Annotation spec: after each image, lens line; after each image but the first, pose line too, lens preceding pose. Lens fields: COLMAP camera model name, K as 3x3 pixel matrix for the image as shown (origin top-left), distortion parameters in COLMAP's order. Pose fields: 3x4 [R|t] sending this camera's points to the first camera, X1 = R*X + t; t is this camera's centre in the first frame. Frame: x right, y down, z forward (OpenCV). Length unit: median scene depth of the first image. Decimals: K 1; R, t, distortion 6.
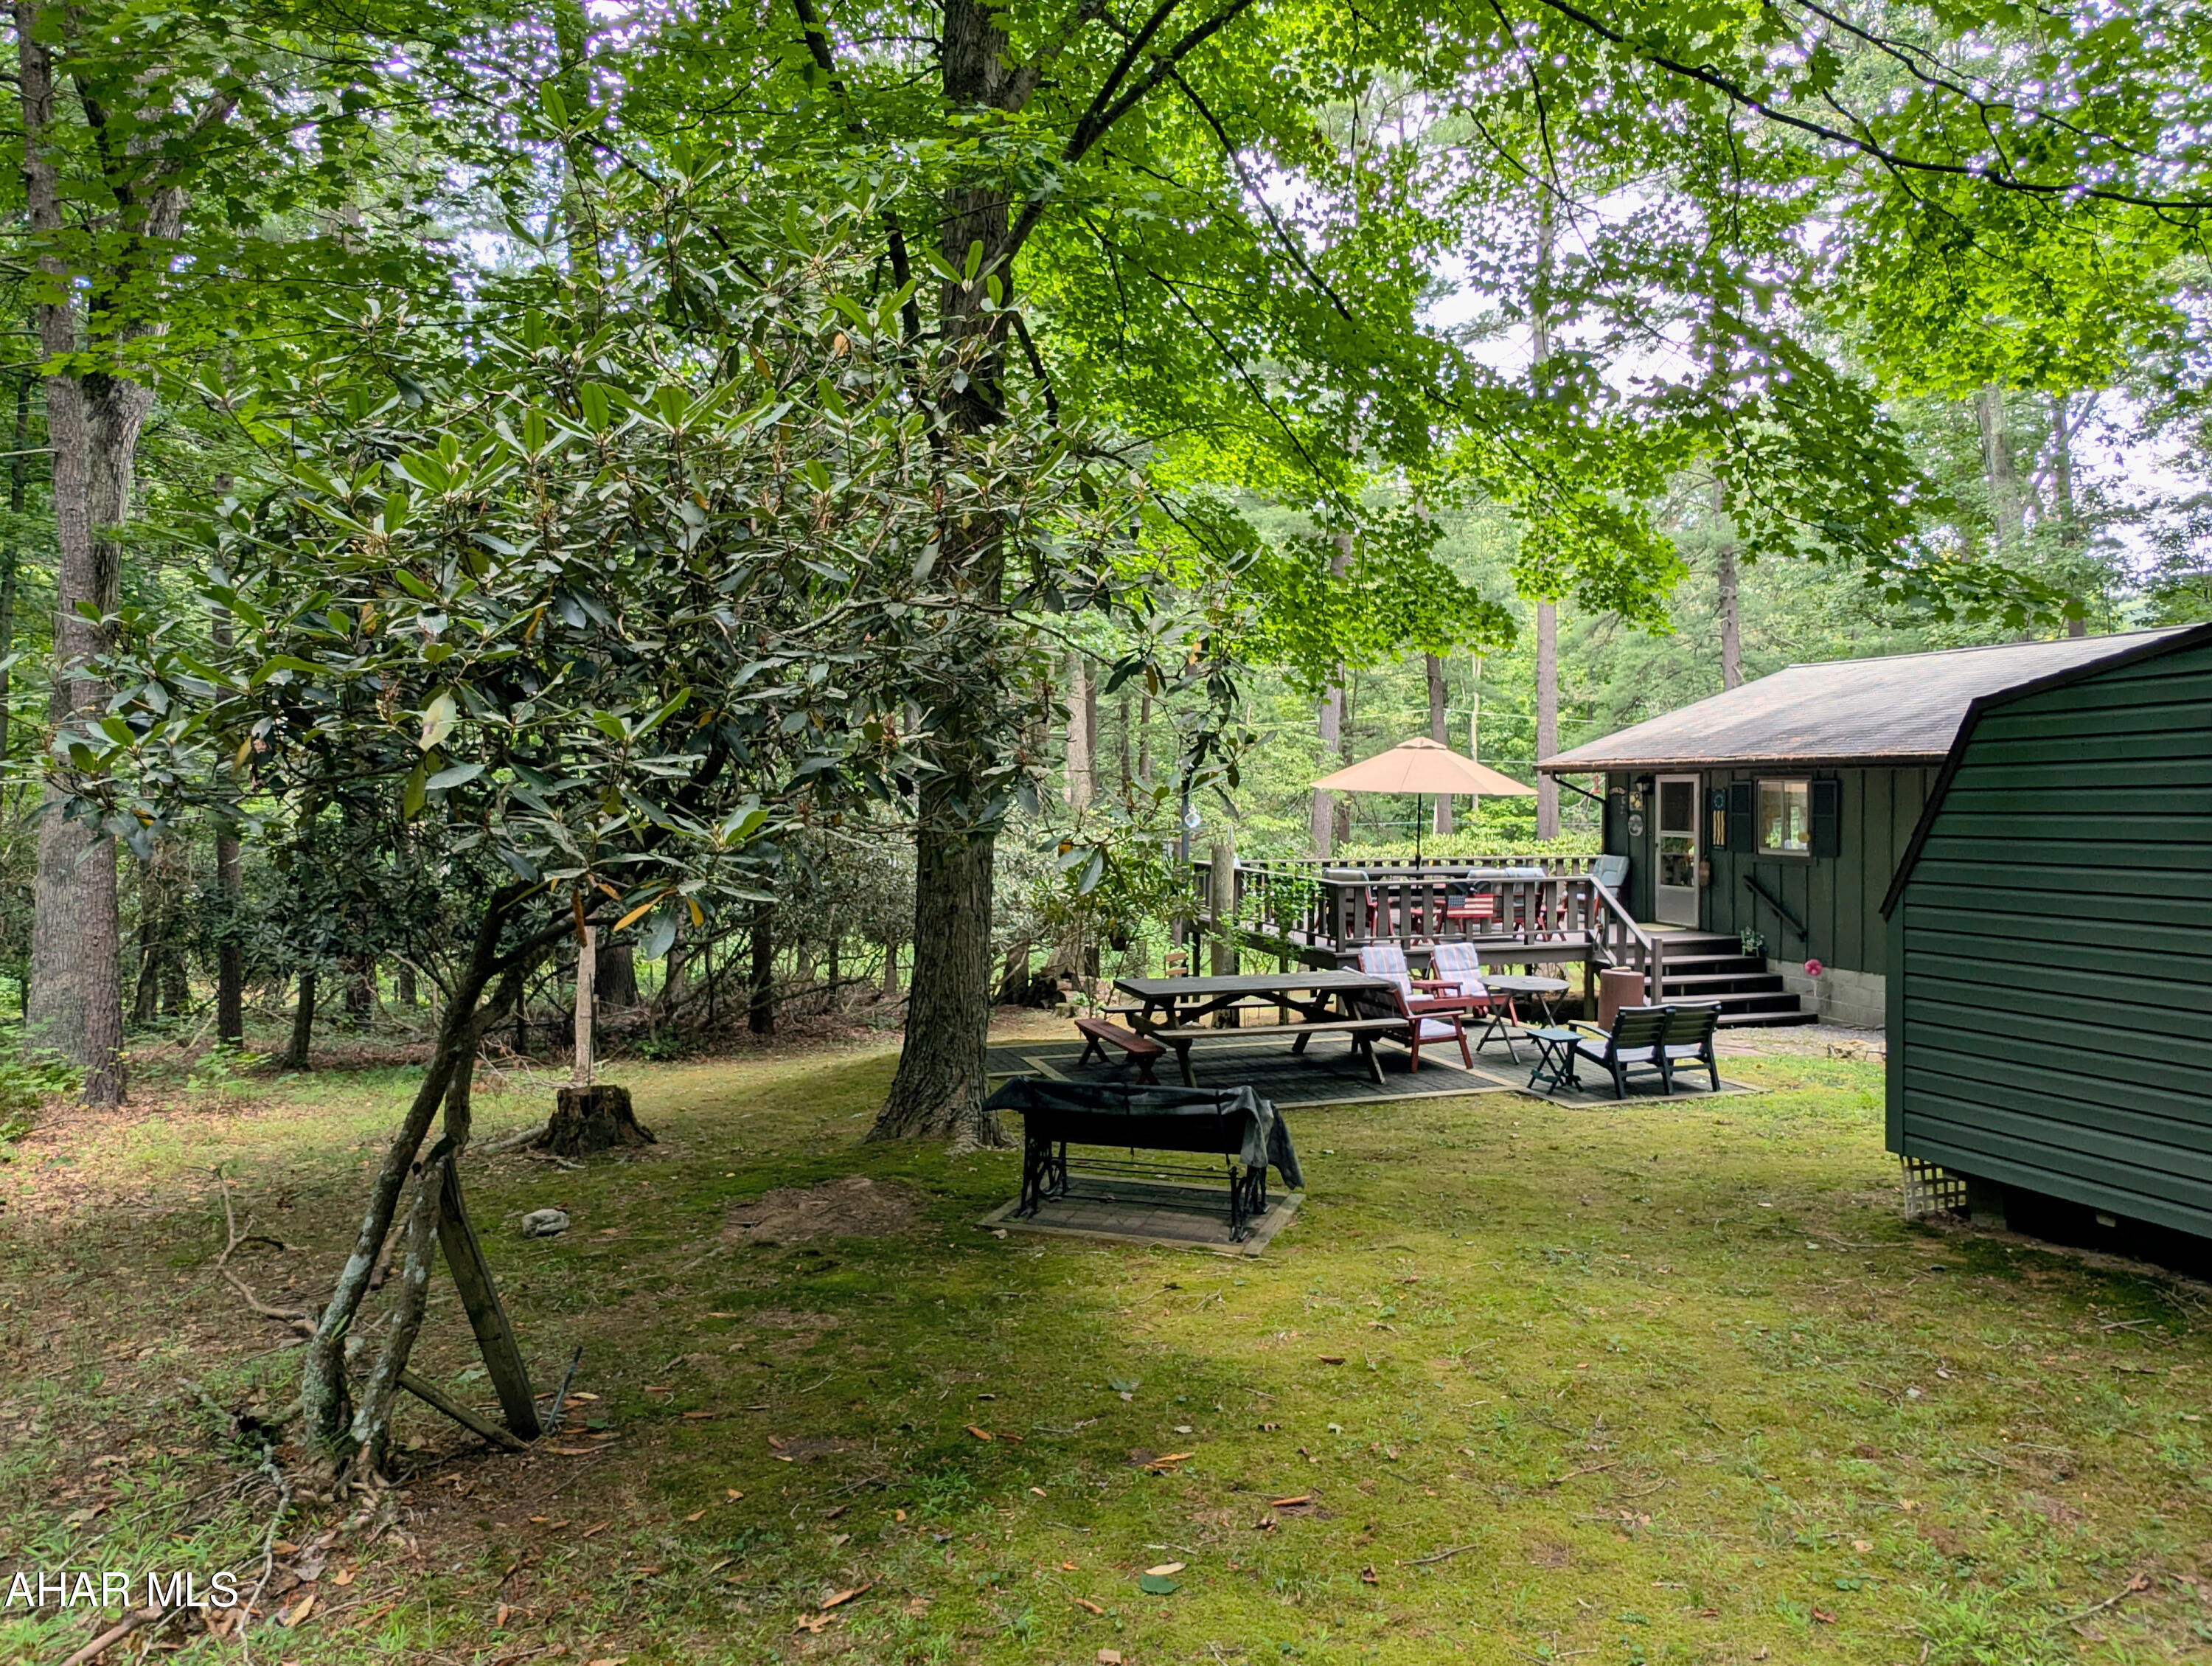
lens RADIAL K [[1449.3, 0, 1101.5], [0, 1449.3, 806.9], [0, 0, 1]] dist [-0.008135, -0.004327]
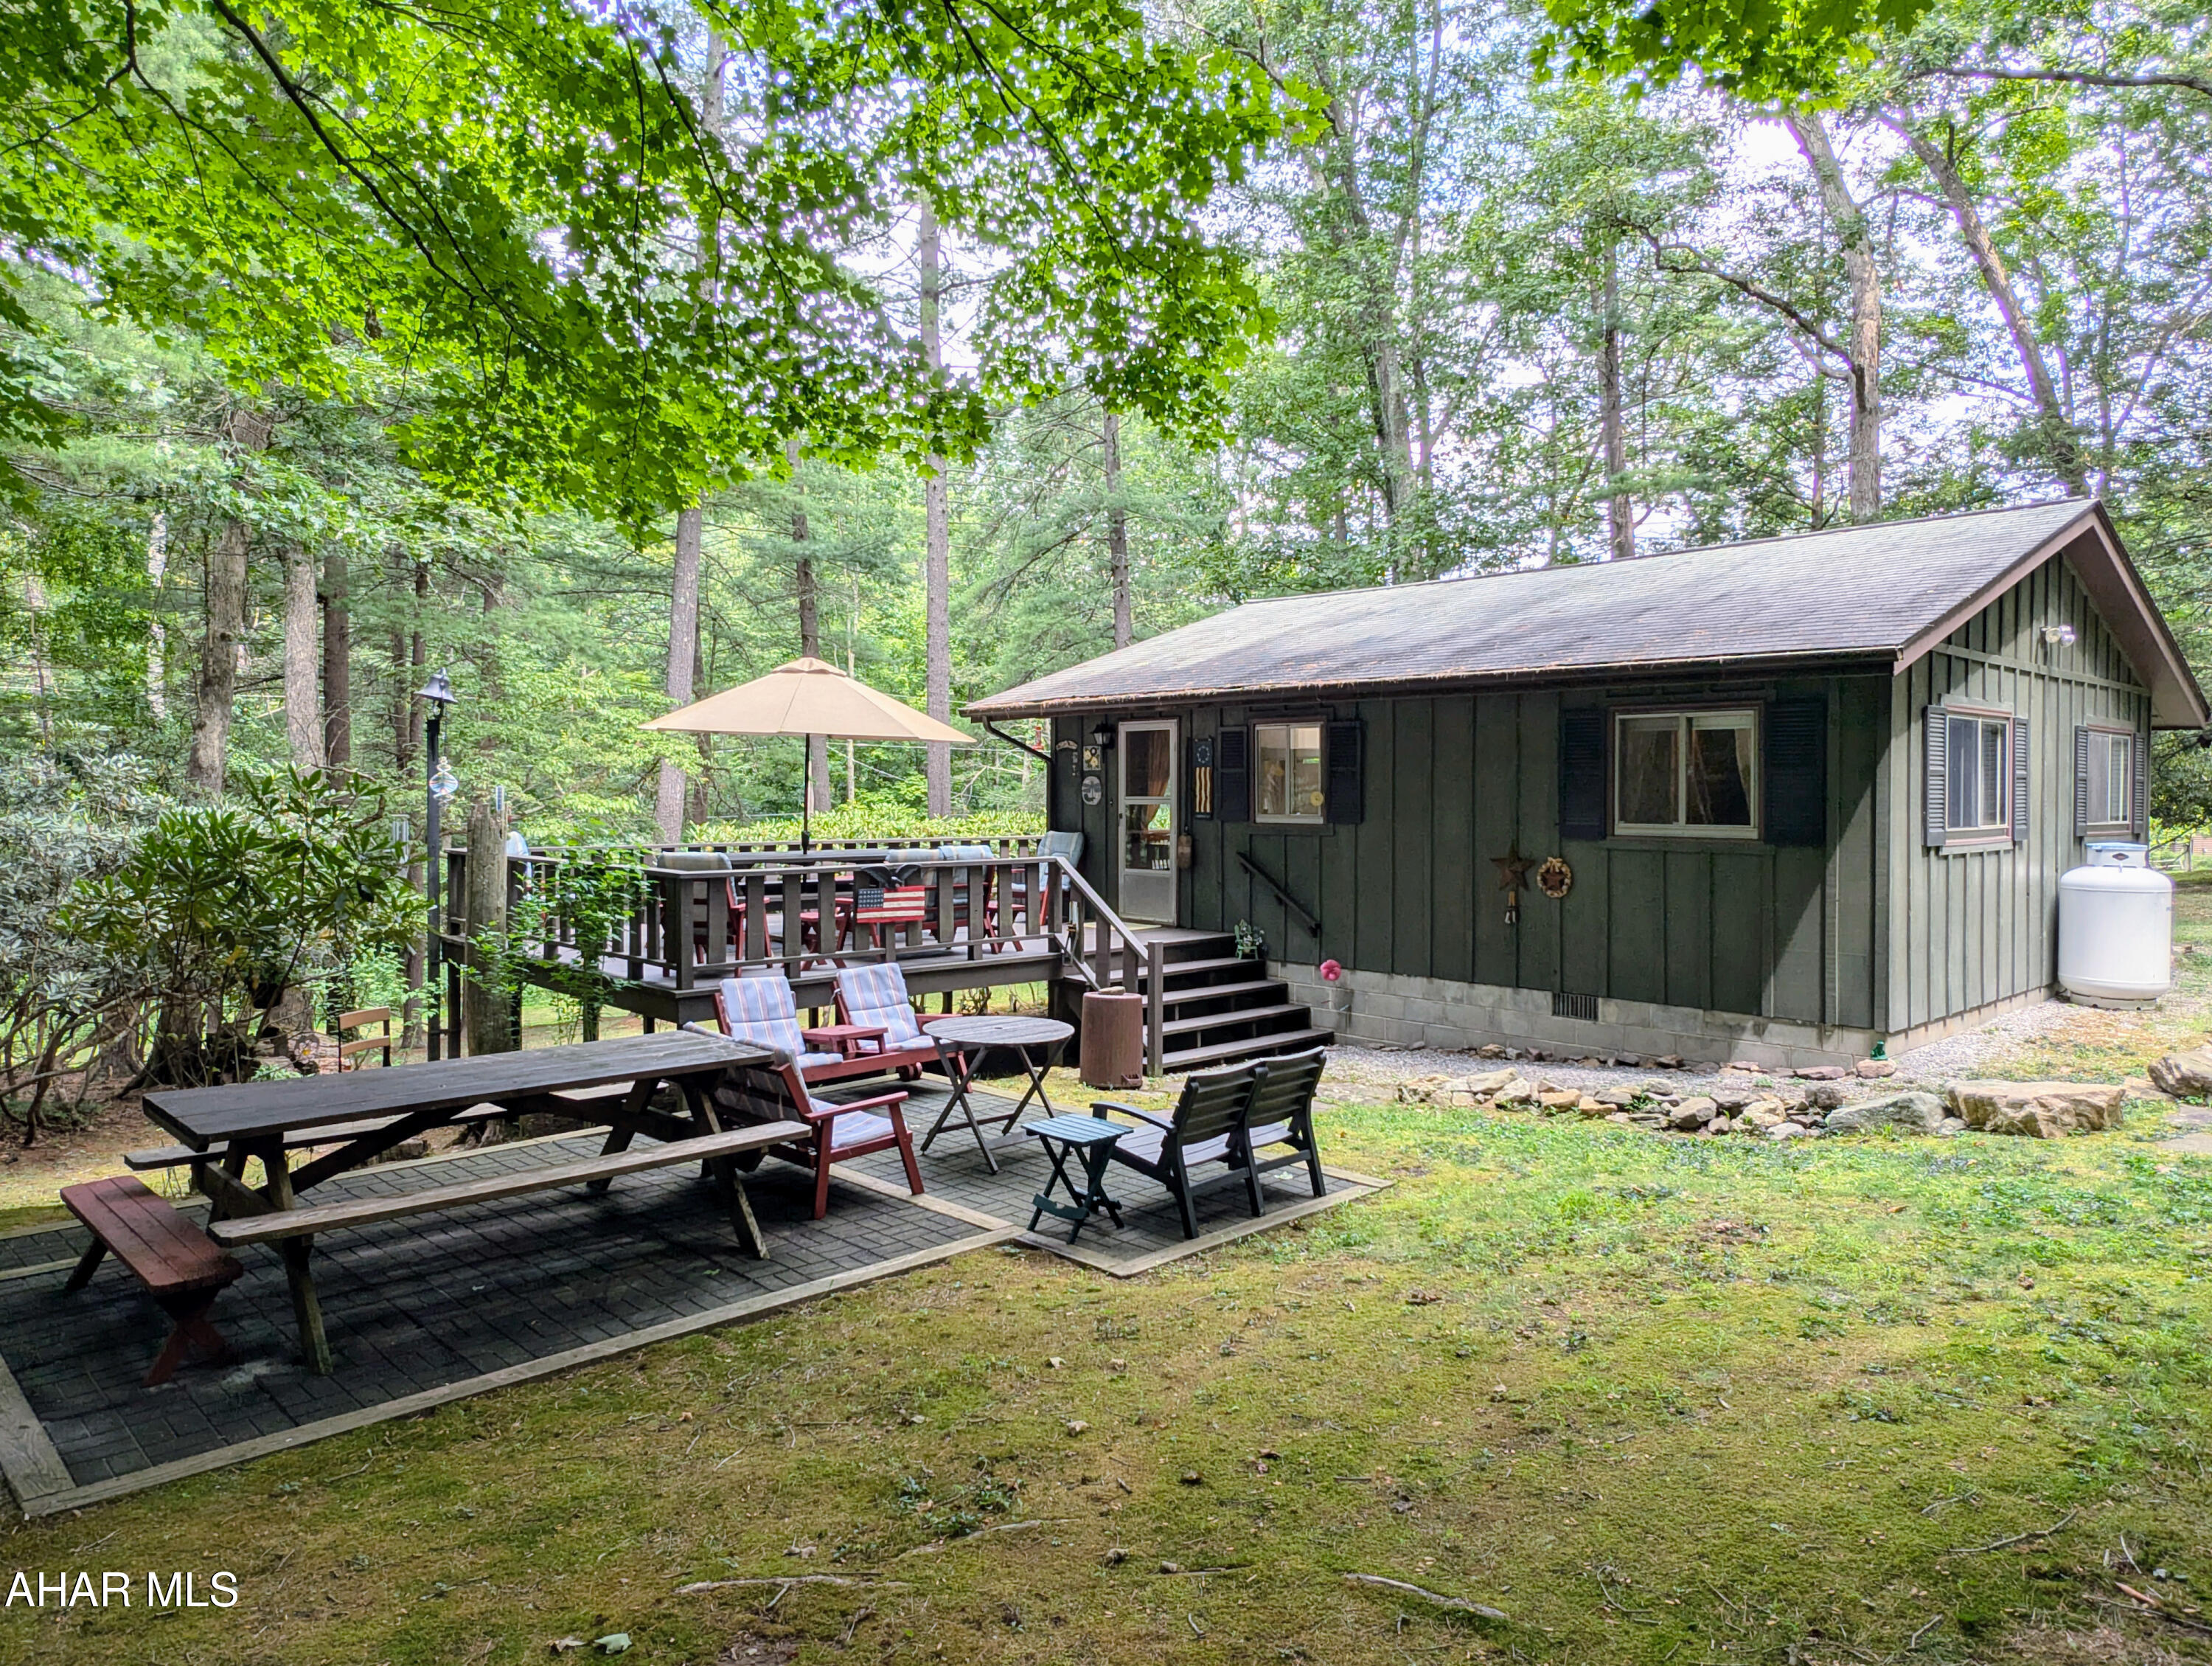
lens RADIAL K [[1449.3, 0, 1101.5], [0, 1449.3, 806.9], [0, 0, 1]] dist [-0.008135, -0.004327]
pose [[0.907074, -0.005273, 0.420938, 0.067312], [0.005979, 0.999982, -0.000357, 0.025436], [-0.420929, 0.002841, 0.907089, 0.371547]]
